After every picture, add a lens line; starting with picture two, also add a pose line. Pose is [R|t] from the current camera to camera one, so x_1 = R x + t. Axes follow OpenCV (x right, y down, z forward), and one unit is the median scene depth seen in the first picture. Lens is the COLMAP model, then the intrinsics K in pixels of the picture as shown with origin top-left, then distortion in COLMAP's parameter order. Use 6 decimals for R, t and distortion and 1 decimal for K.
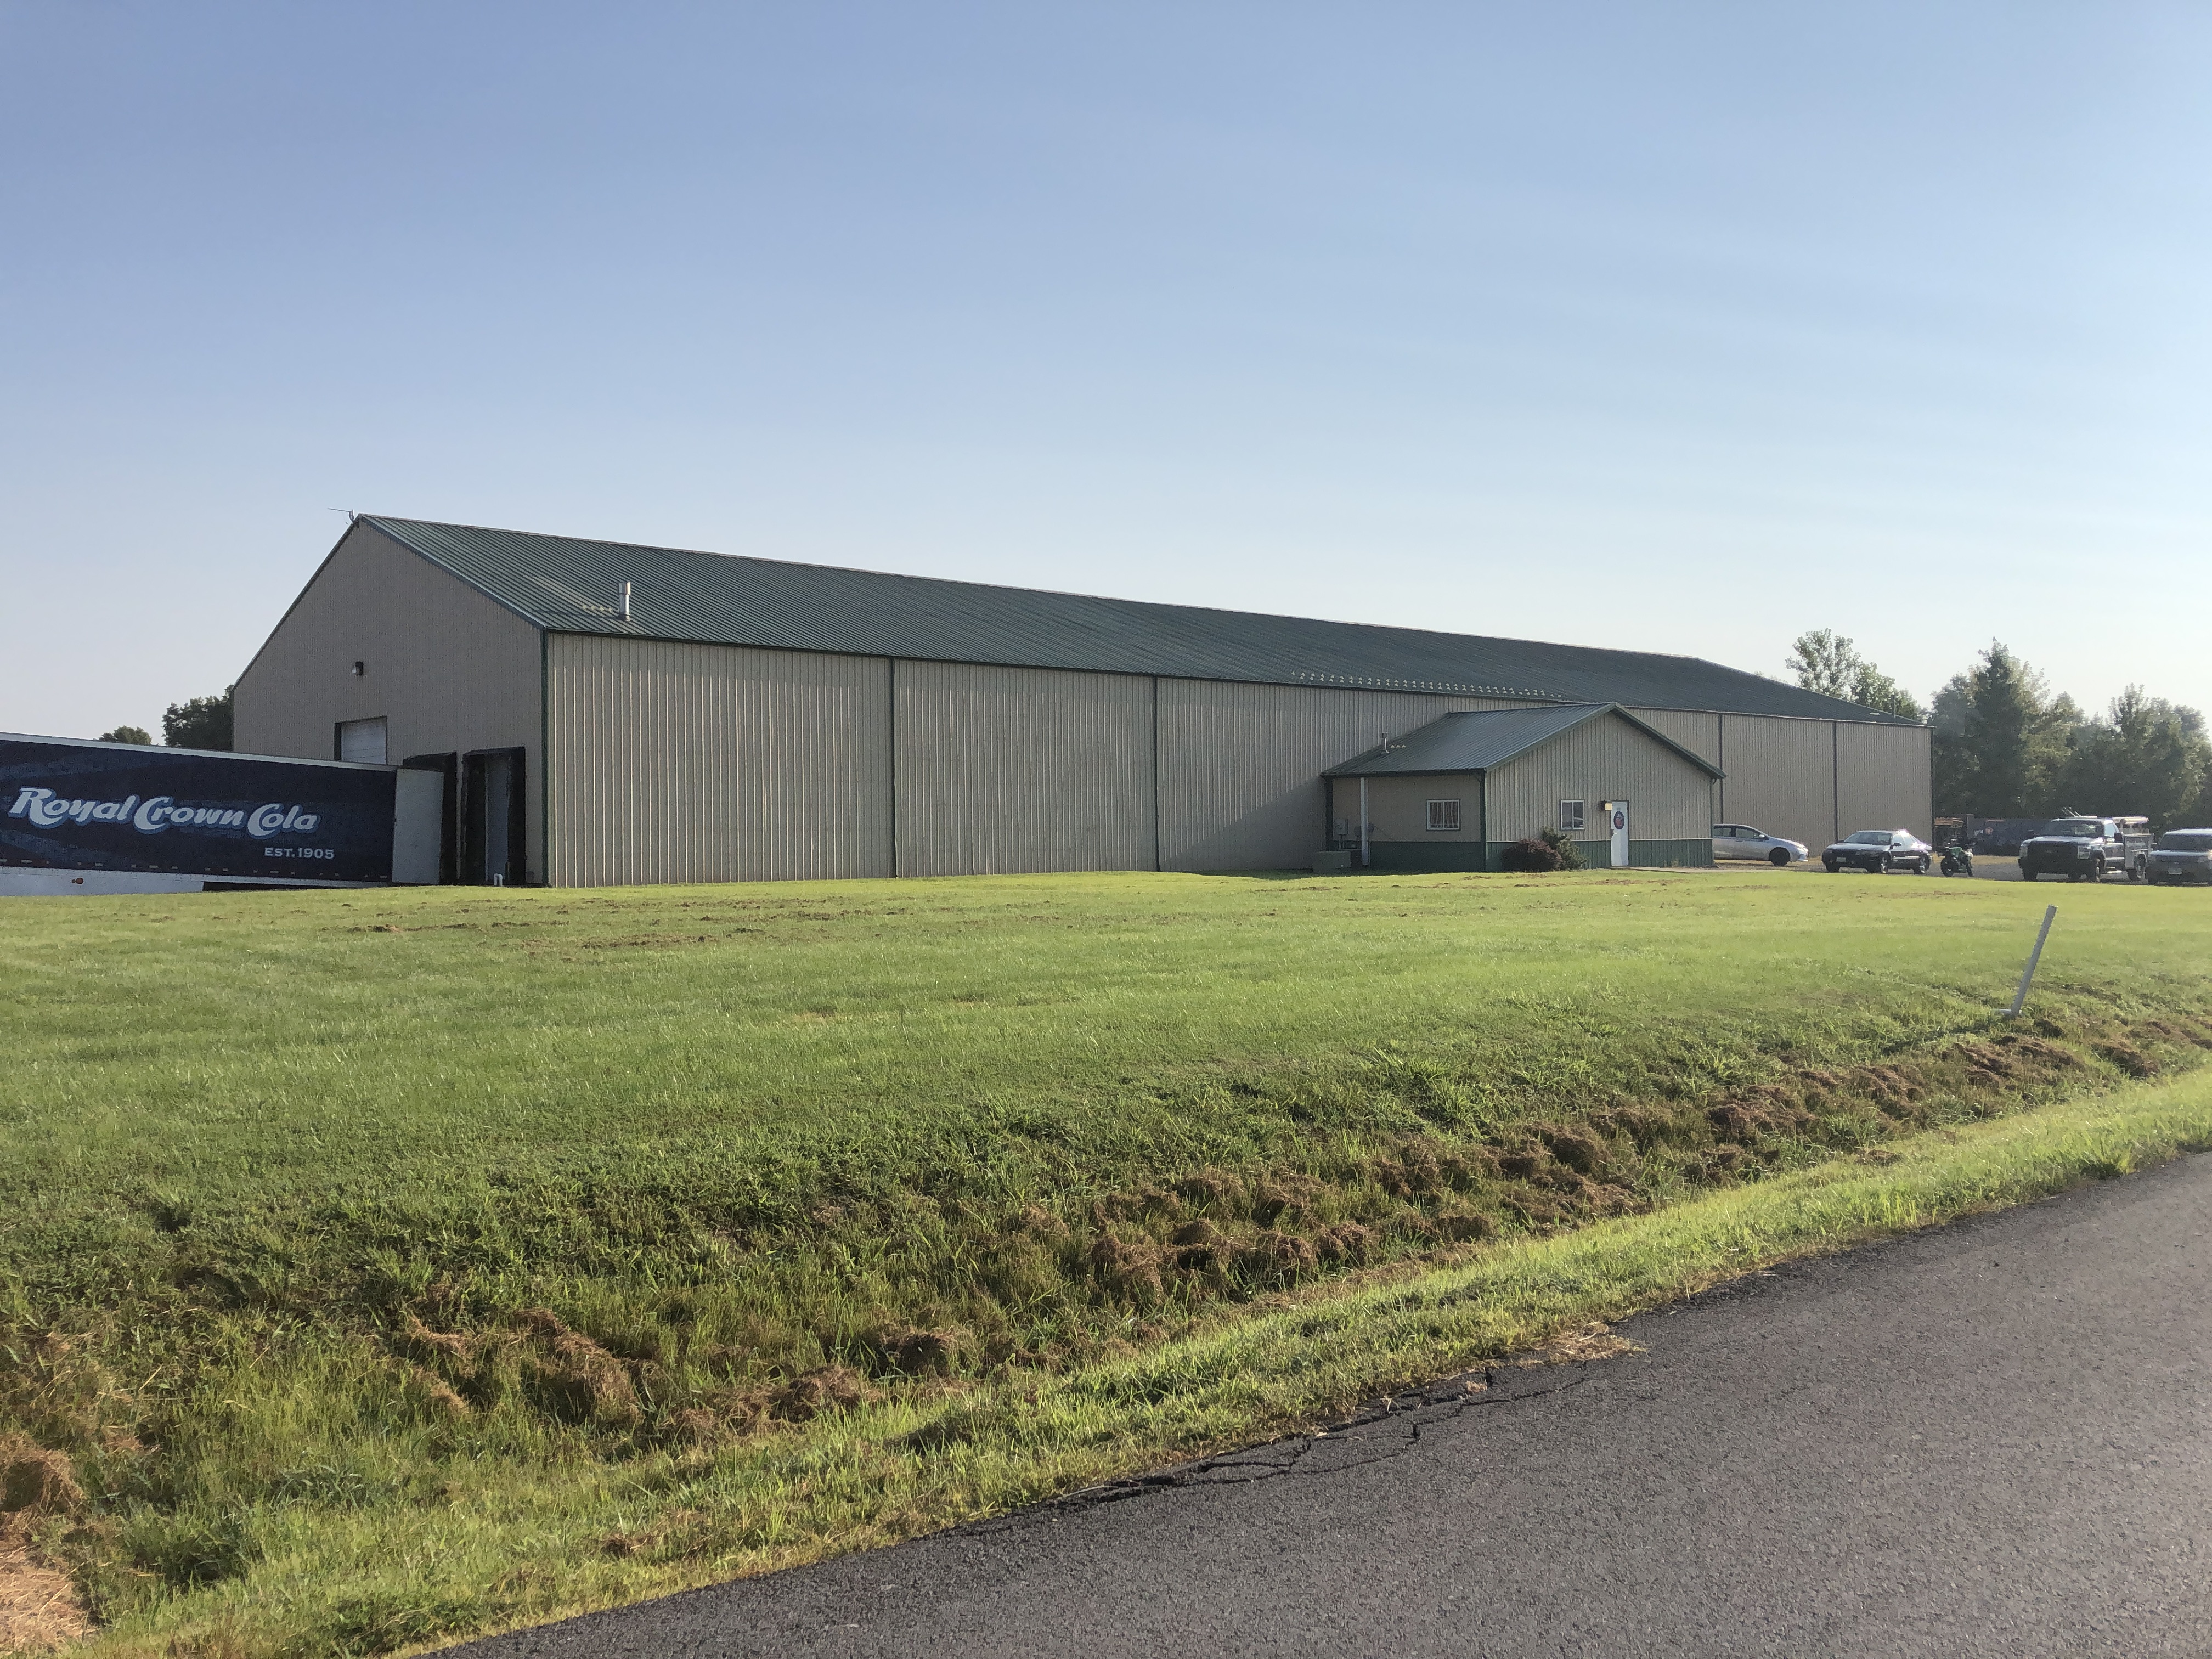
lens RADIAL K [[1818.2, 0, 1106.0], [0, 1818.2, 836.2], [0, 0, 1]] dist [0.019767, 0.000215]
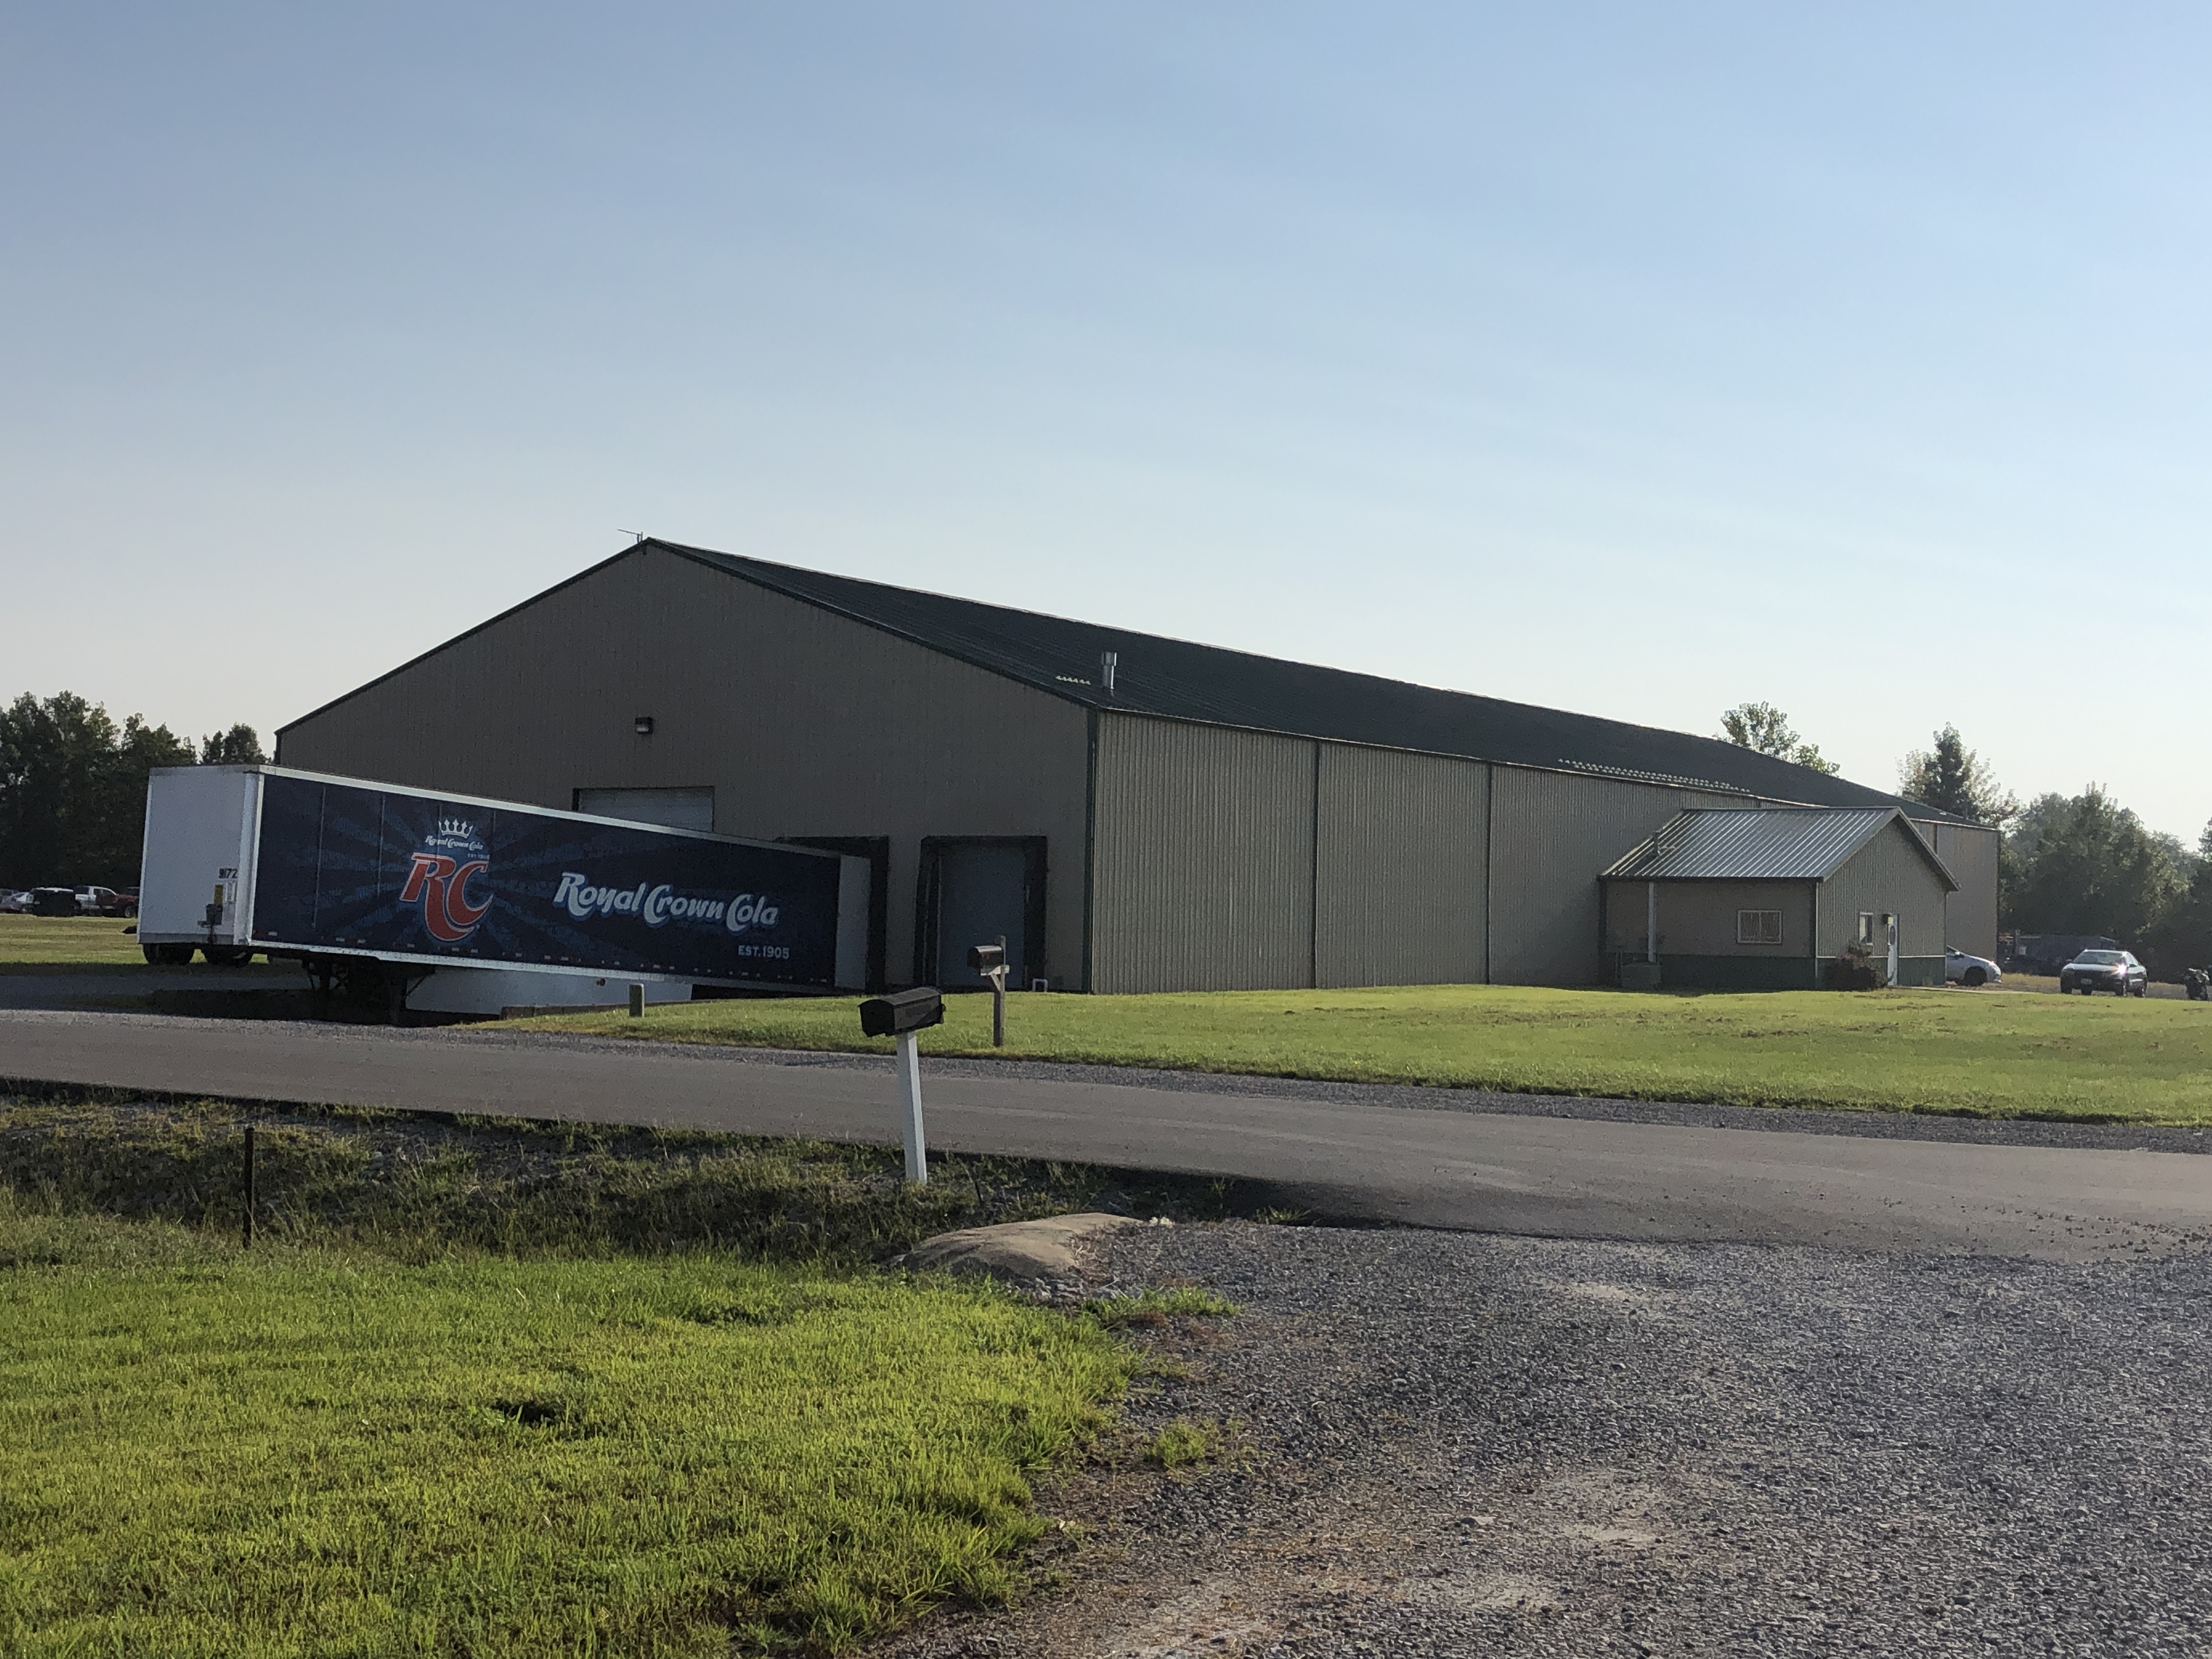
lens RADIAL K [[2663.4, 0, 1105.8], [0, 2663.4, 830.0], [0, 0, 1]] dist [0.023637, 0.000000]
pose [[0.958945, 0.029555, 0.282047, -0.518677], [-0.019448, 0.999067, -0.038567, -0.002294], [-0.282924, 0.031499, 0.958625, -0.197974]]
